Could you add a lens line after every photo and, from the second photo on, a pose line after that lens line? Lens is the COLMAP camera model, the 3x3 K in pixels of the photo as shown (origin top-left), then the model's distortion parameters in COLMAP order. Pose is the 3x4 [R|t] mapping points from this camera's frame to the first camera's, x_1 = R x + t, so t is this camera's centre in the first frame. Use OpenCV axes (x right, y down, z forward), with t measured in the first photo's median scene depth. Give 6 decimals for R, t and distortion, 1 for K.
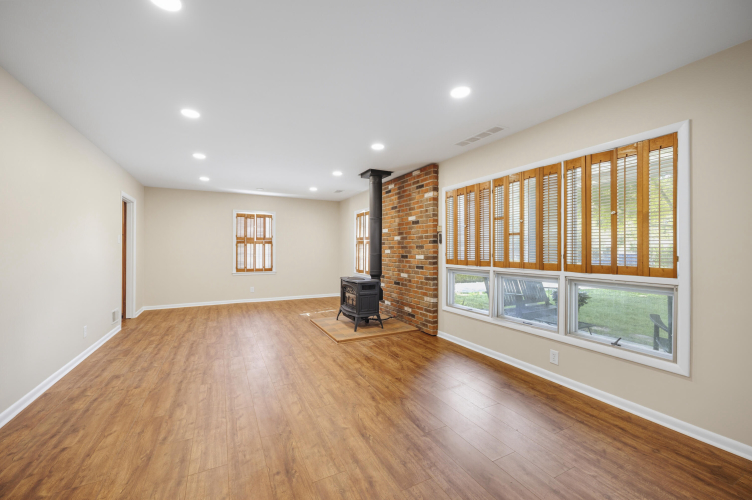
lens RADIAL K [[300.8, 0, 374.7], [0, 300.8, 250.3], [0, 0, 1]] dist [-0.001373, 0.000983]
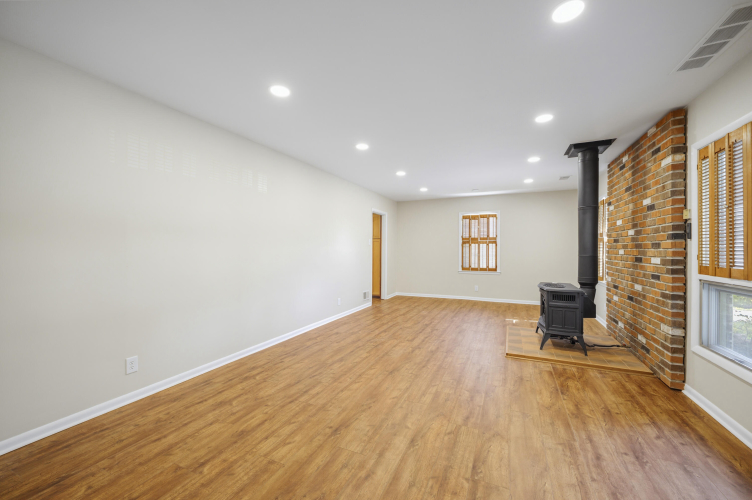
lens RADIAL K [[300.8, 0, 375.3], [0, 300.8, 249.6], [0, 0, 1]] dist [-0.001373, 0.000983]
pose [[0.623161, 0.001231, -0.782093, 0.432840], [-0.003656, 0.999992, -0.001339, 0.002071], [0.782085, 0.003694, 0.623160, 0.204962]]
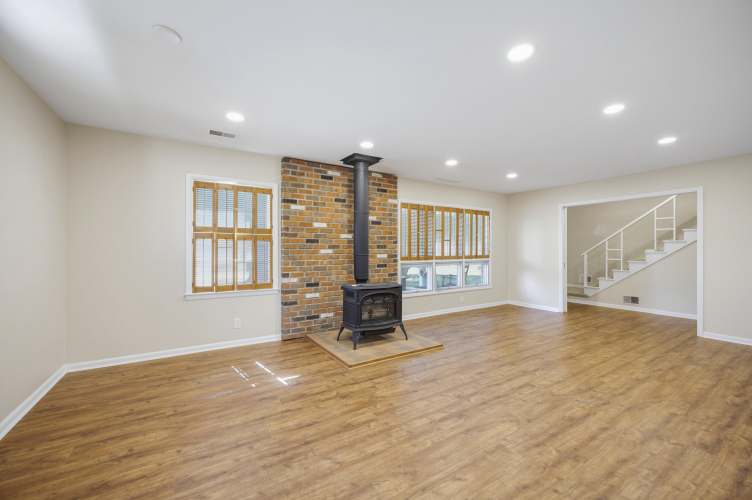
lens RADIAL K [[300.8, 0, 374.0], [0, 300.8, 249.4], [0, 0, 1]] dist [-0.001373, 0.000983]
pose [[-0.086120, -0.003936, 0.996277, -1.416475], [0.001358, 0.999991, 0.004068, -0.008611], [-0.996284, 0.001703, -0.086113, 1.738273]]
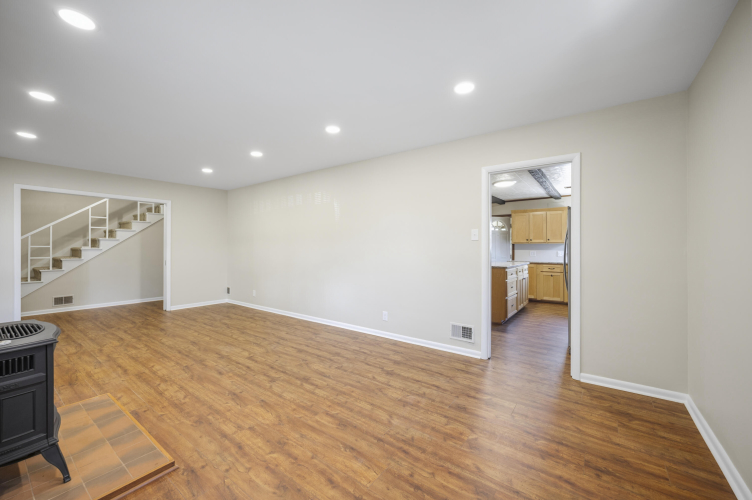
lens RADIAL K [[300.8, 0, 374.4], [0, 300.8, 249.2], [0, 0, 1]] dist [-0.001373, 0.000983]
pose [[-0.898241, -0.001291, -0.439501, -0.459368], [-0.005545, 0.999949, 0.008397, -0.008516], [0.439467, 0.009980, -0.898203, 2.405668]]
